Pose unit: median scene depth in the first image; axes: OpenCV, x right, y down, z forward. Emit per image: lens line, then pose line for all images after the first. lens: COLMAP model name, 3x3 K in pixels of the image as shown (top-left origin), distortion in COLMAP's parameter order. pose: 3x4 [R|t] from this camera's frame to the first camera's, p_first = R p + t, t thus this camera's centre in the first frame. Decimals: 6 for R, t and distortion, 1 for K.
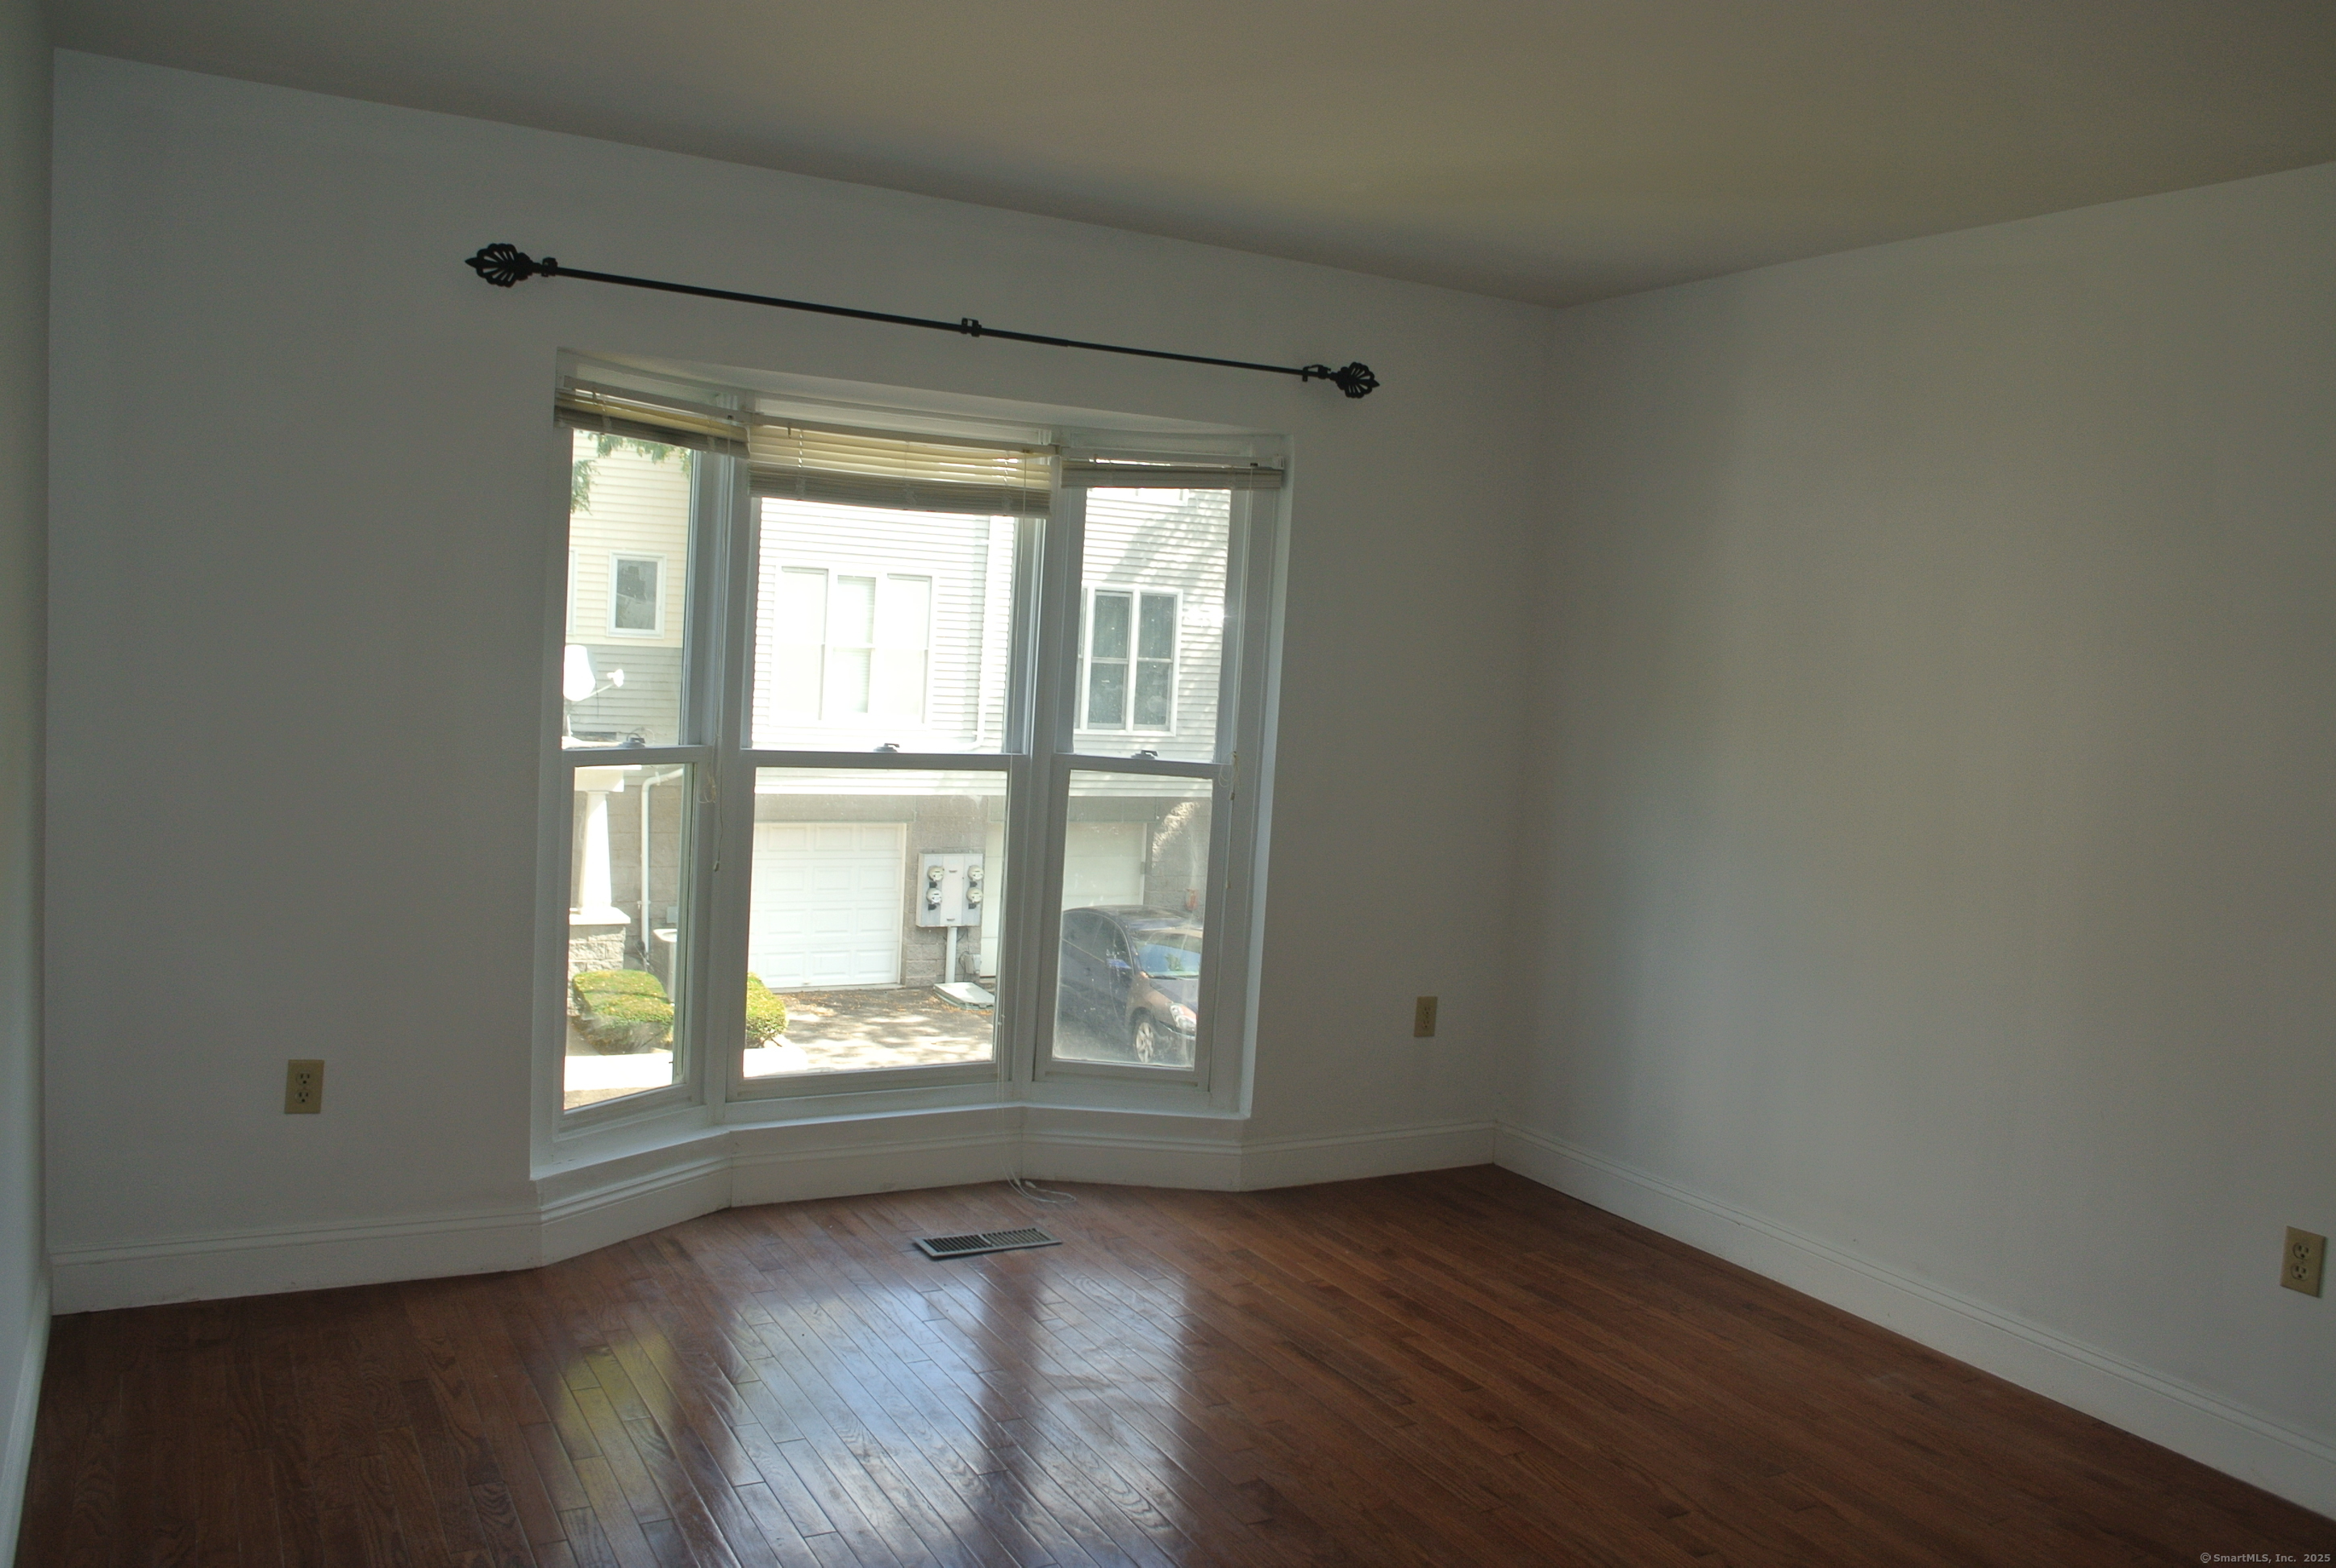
lens RADIAL K [[1854.6, 0, 1164.1], [0, 1854.6, 778.6], [0, 0, 1]] dist [-0.068807, 0.013859]
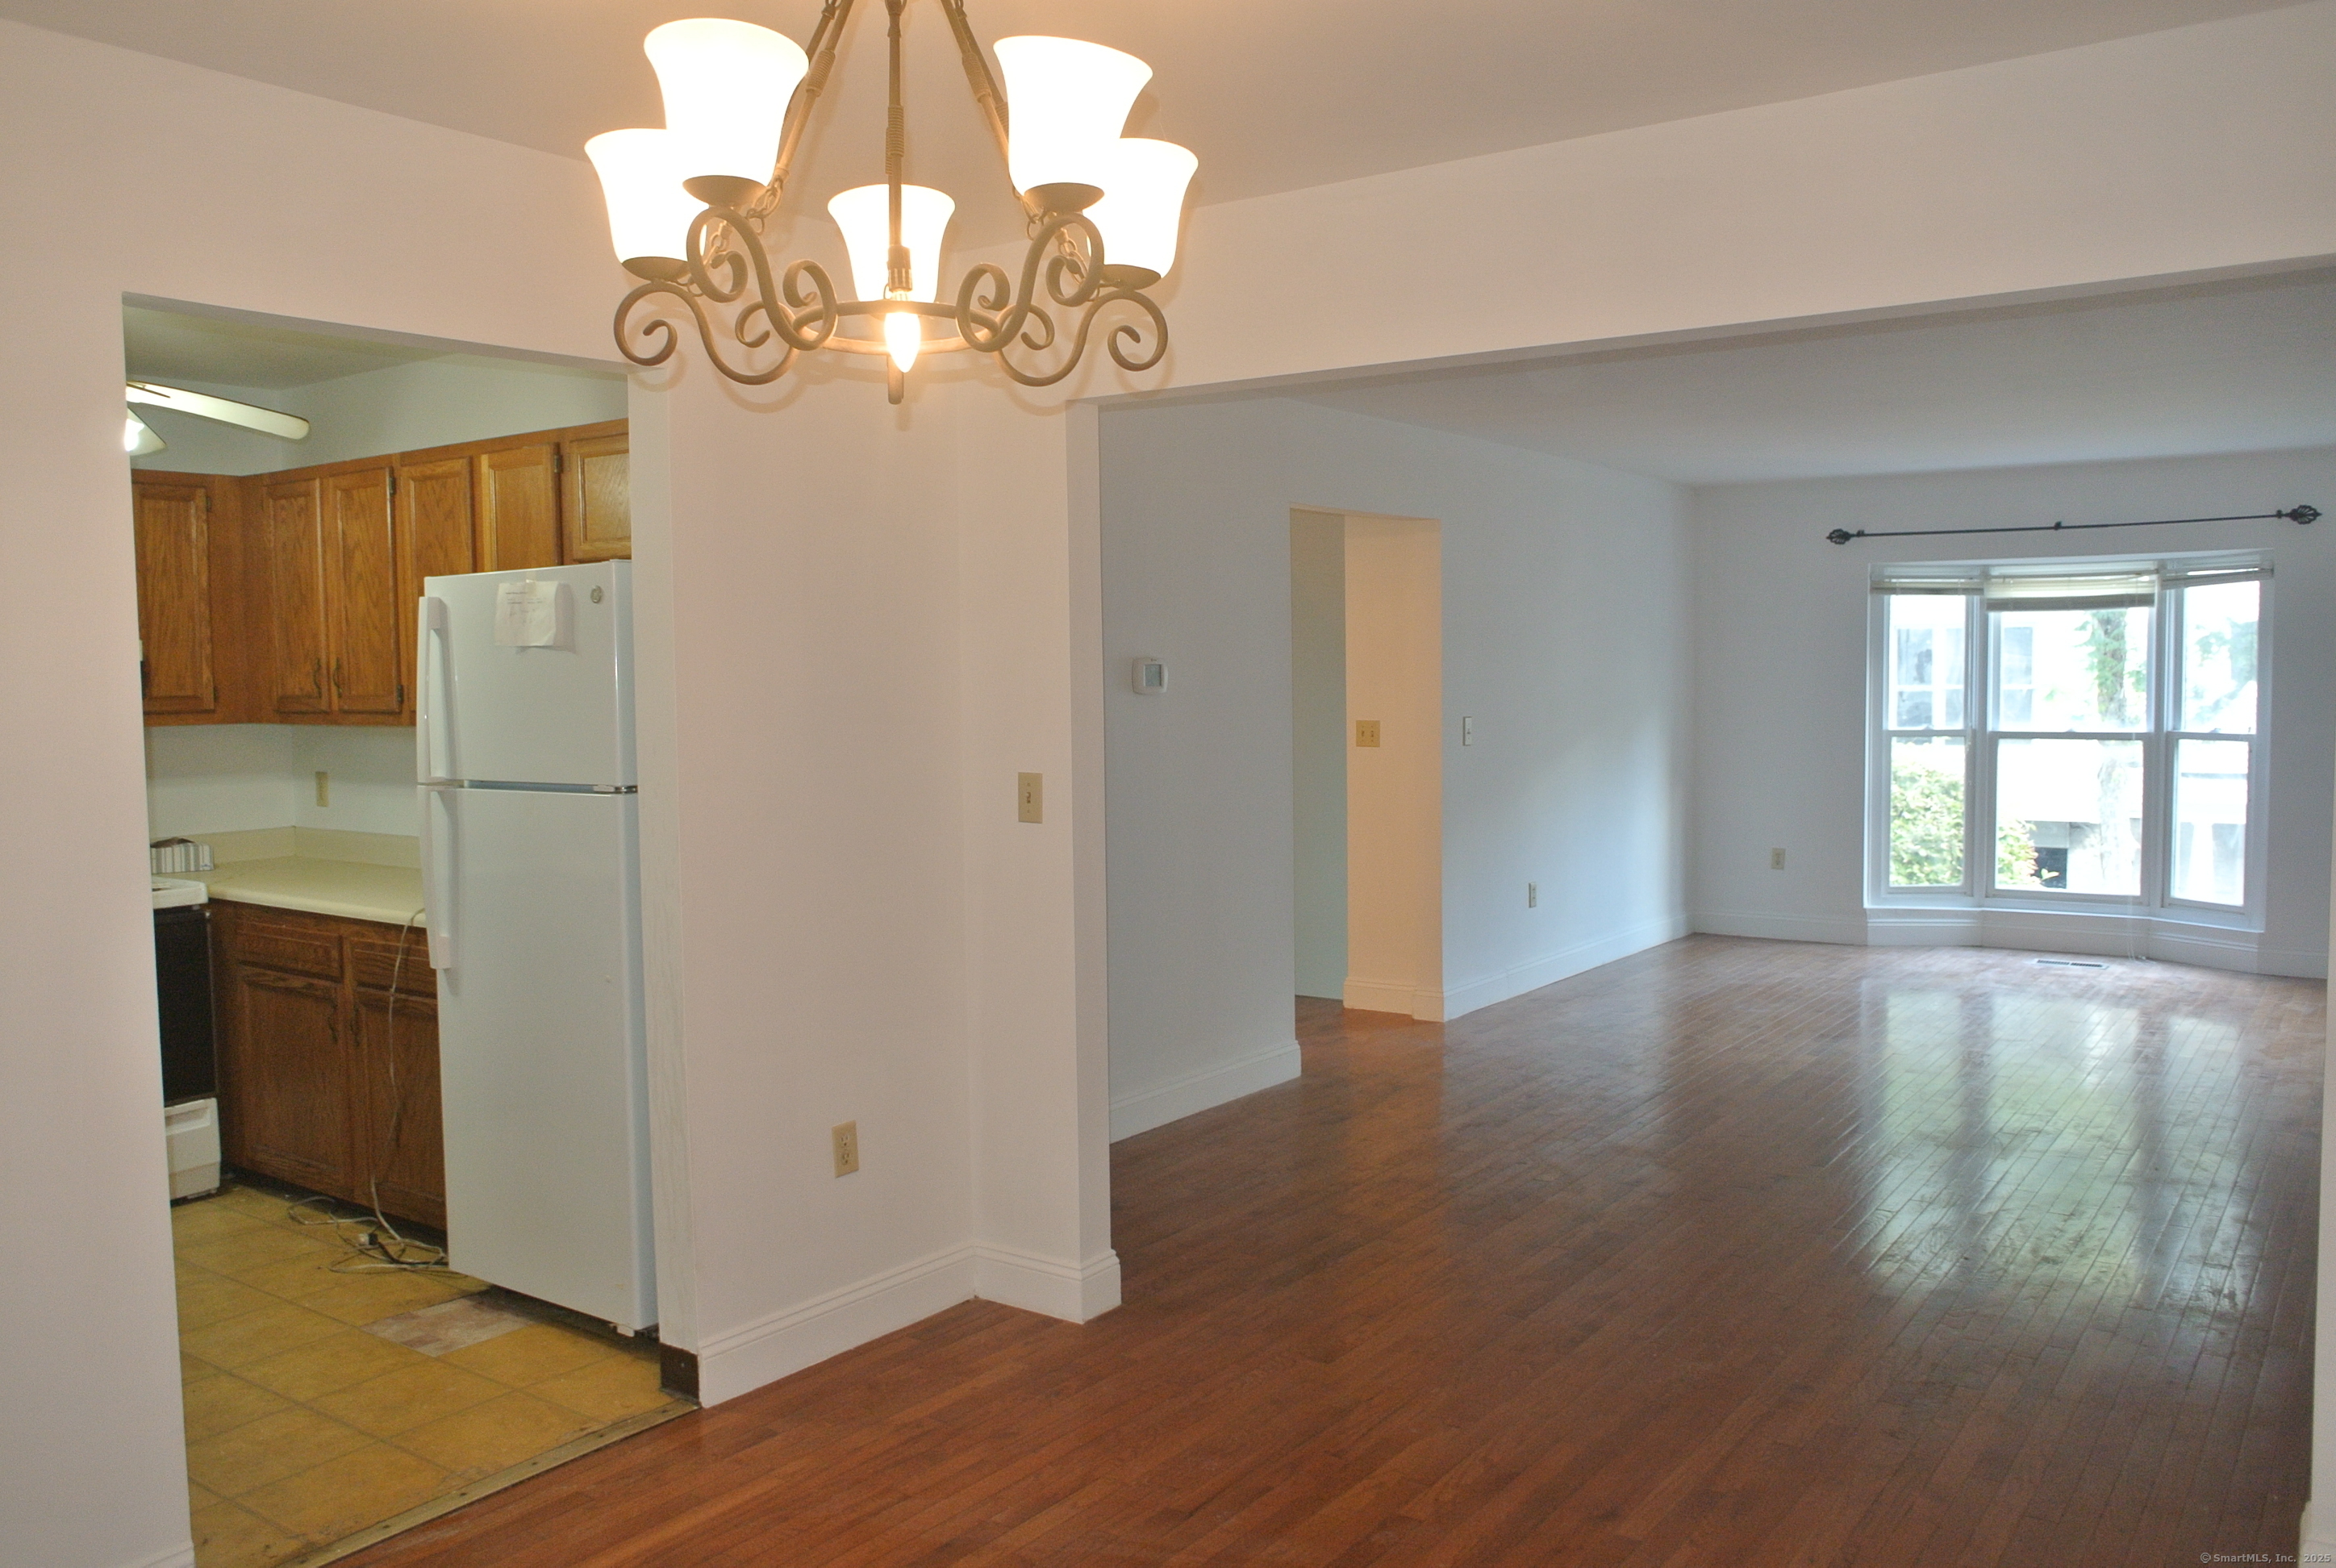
lens RADIAL K [[1854.6, 0, 1166.9], [0, 1854.6, 786.1], [0, 0, 1]] dist [-0.068807, 0.013859]
pose [[0.437120, -0.009724, -0.899351, 1.271243], [-0.031026, 0.999183, -0.025883, 0.133642], [0.898868, 0.039218, 0.436462, -0.786019]]
